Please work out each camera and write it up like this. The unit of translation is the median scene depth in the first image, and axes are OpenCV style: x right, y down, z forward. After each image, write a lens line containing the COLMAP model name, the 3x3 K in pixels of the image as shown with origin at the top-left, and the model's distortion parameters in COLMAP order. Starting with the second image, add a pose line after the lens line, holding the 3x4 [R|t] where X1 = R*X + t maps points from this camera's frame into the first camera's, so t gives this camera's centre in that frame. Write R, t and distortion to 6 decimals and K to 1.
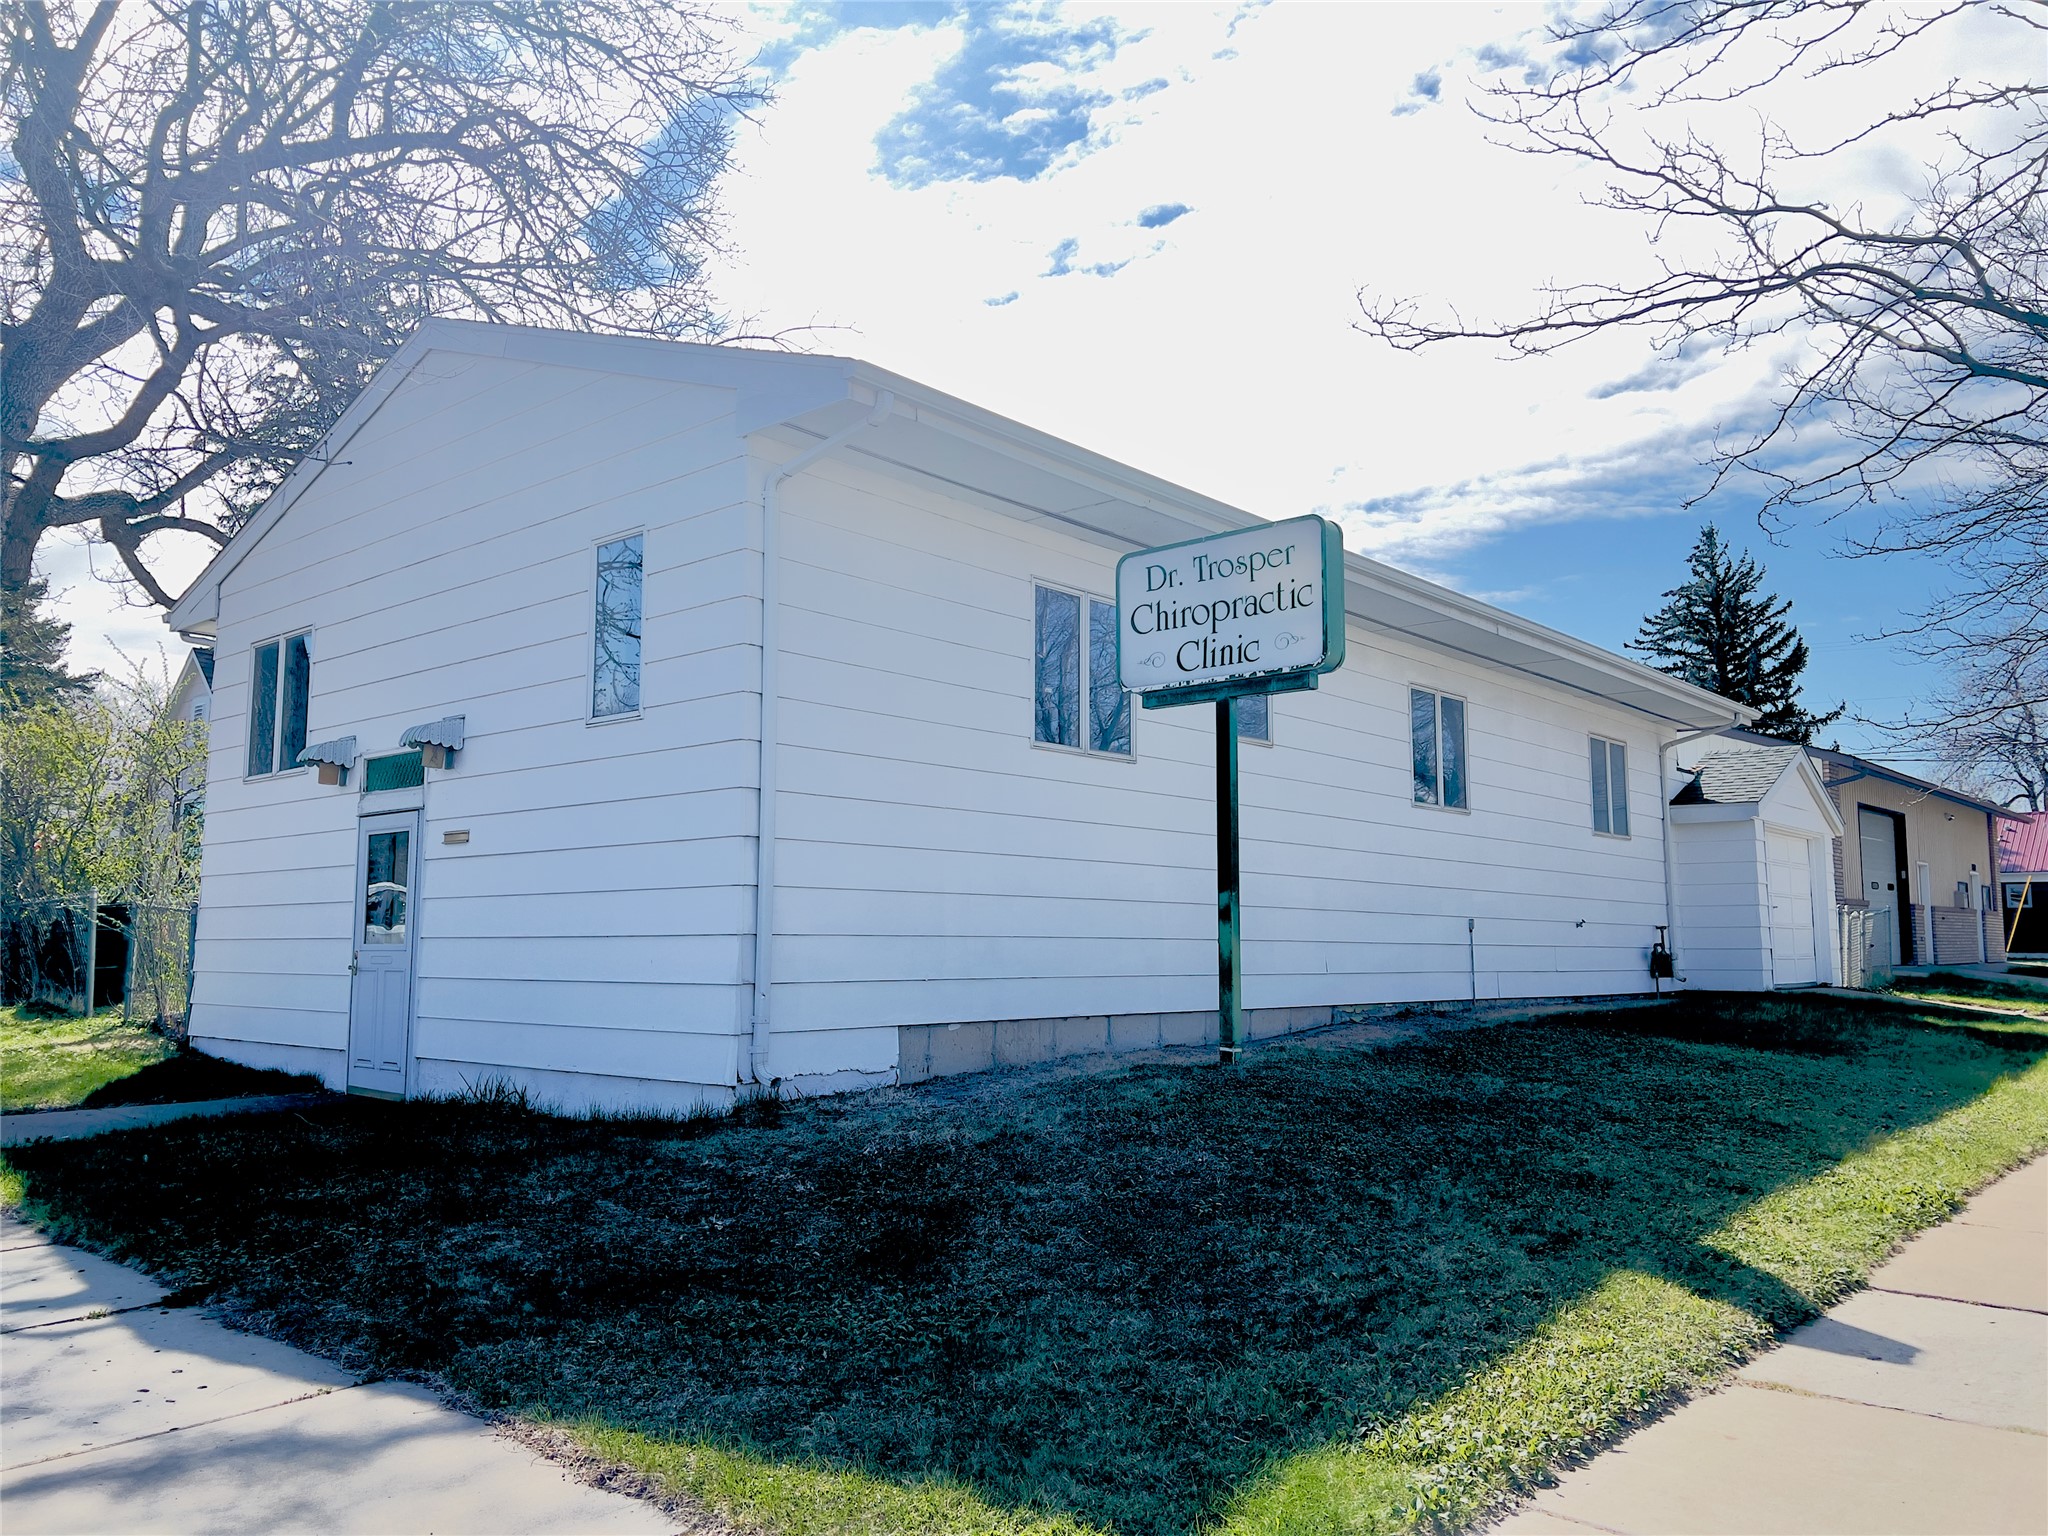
lens RADIAL K [[1556.0, 0, 1024.0], [0, 1556.0, 768.0], [0, 0, 1]] dist [-0.000156, -0.000766]
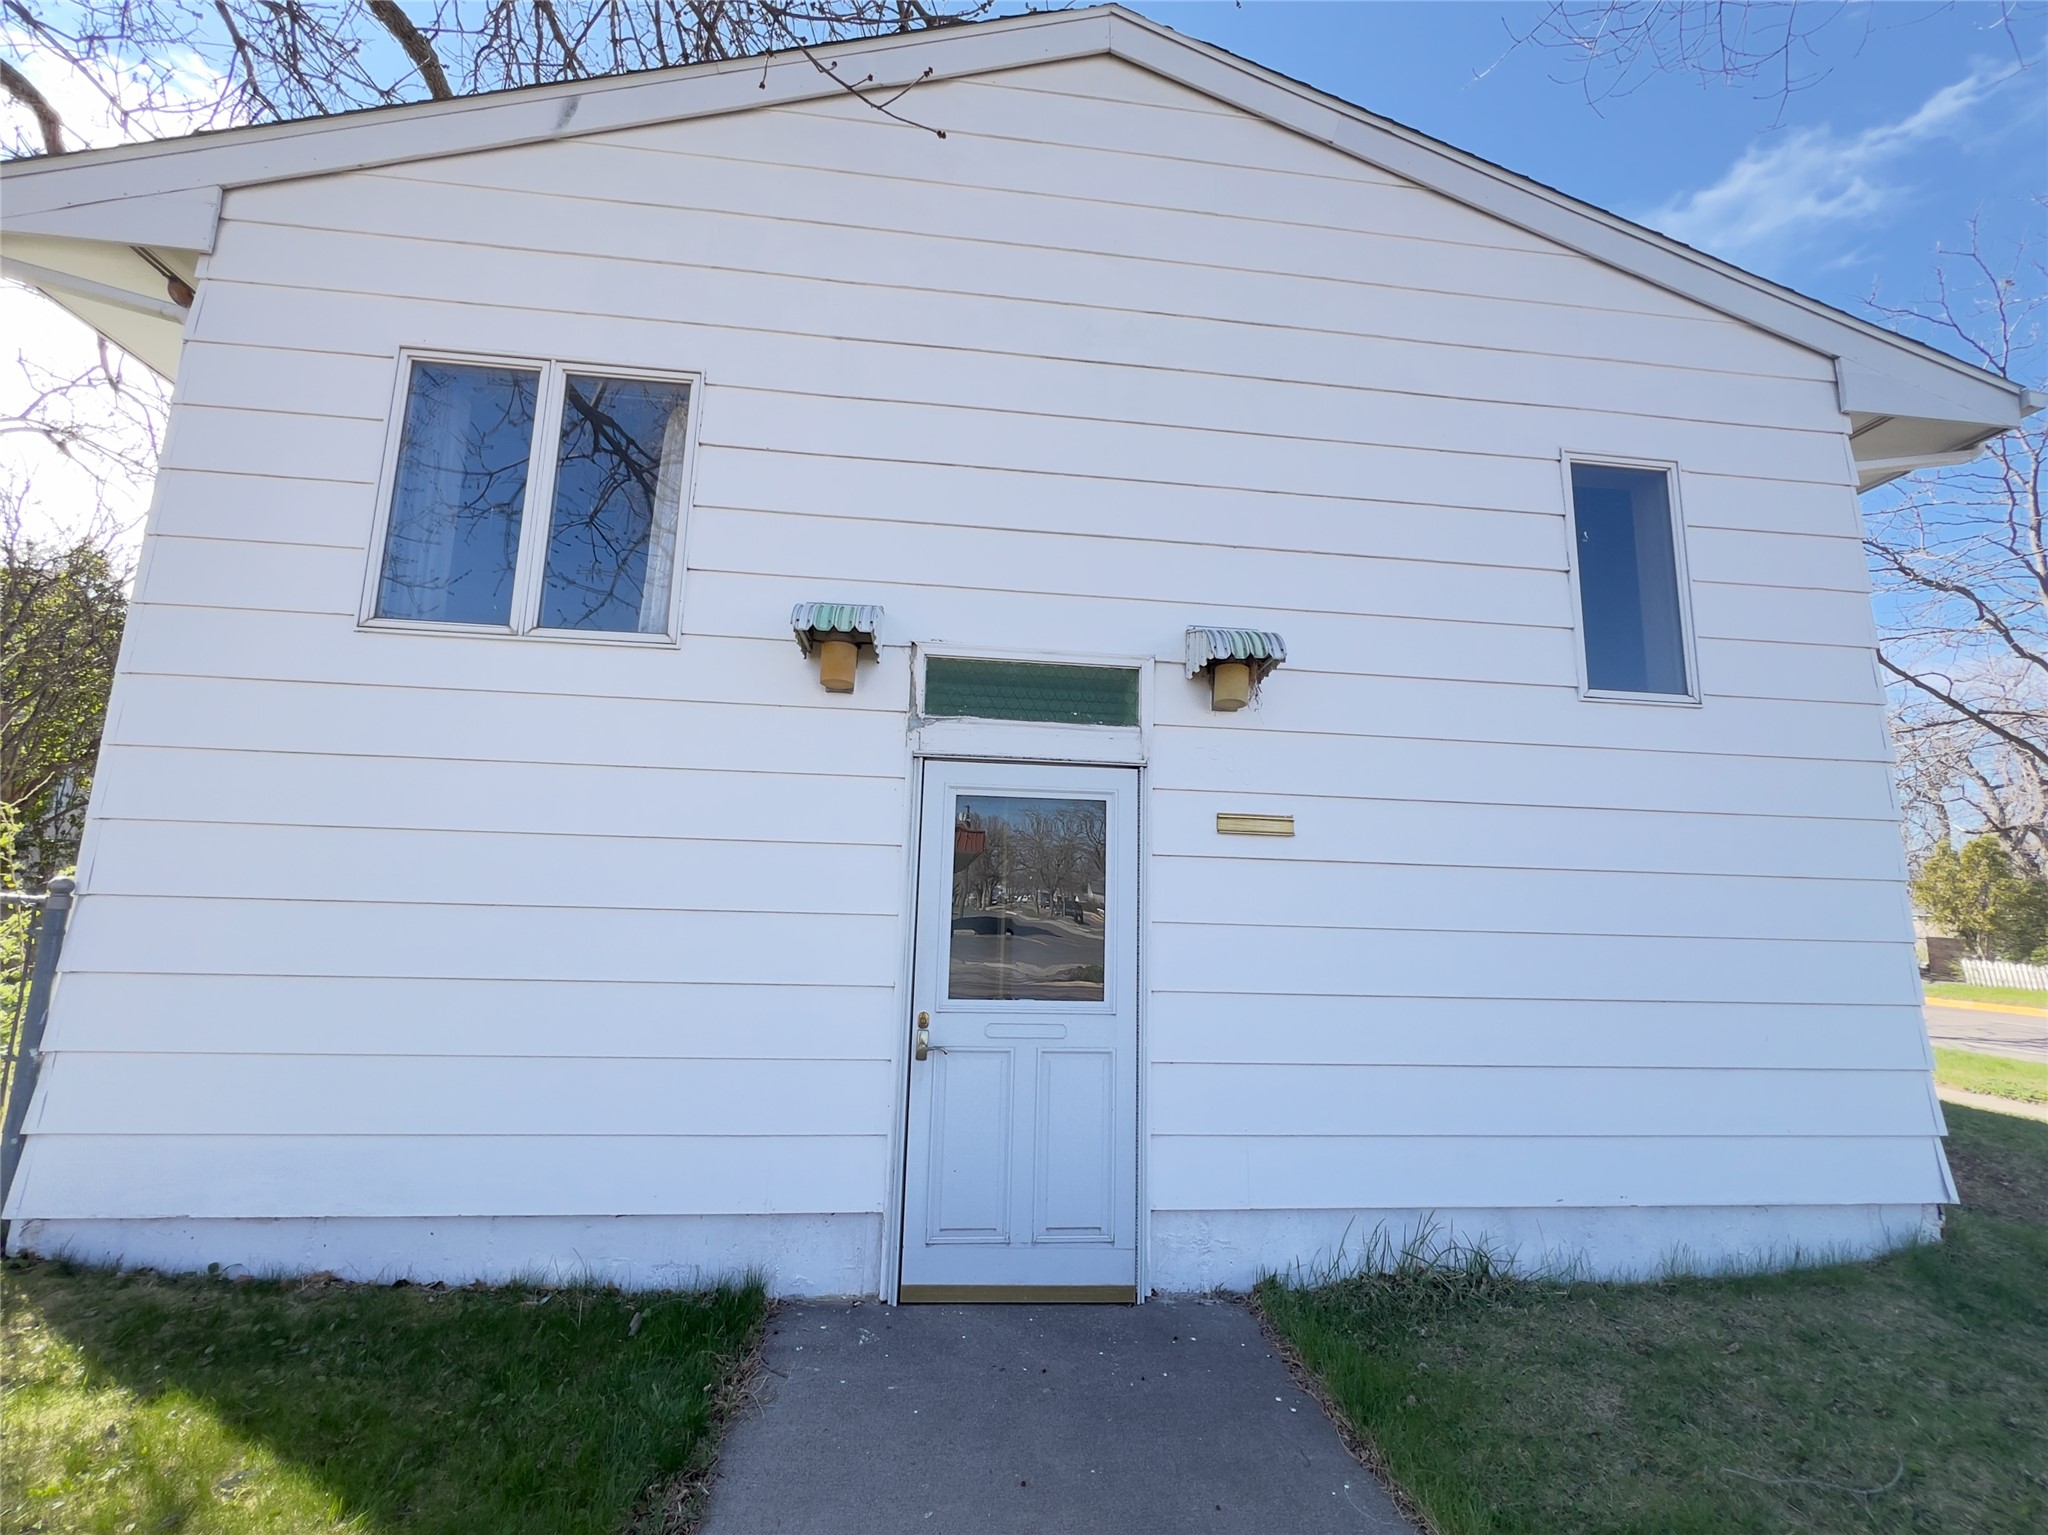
lens RADIAL K [[828.0, 0, 1024.0], [0, 828.0, 767.5], [0, 0, 1]] dist [0.002568, 0.000201]
pose [[0.674847, 0.127281, 0.726898, -0.731968], [-0.114632, 0.991137, -0.067127, 0.060011], [-0.729000, -0.038026, 0.683457, 0.931790]]
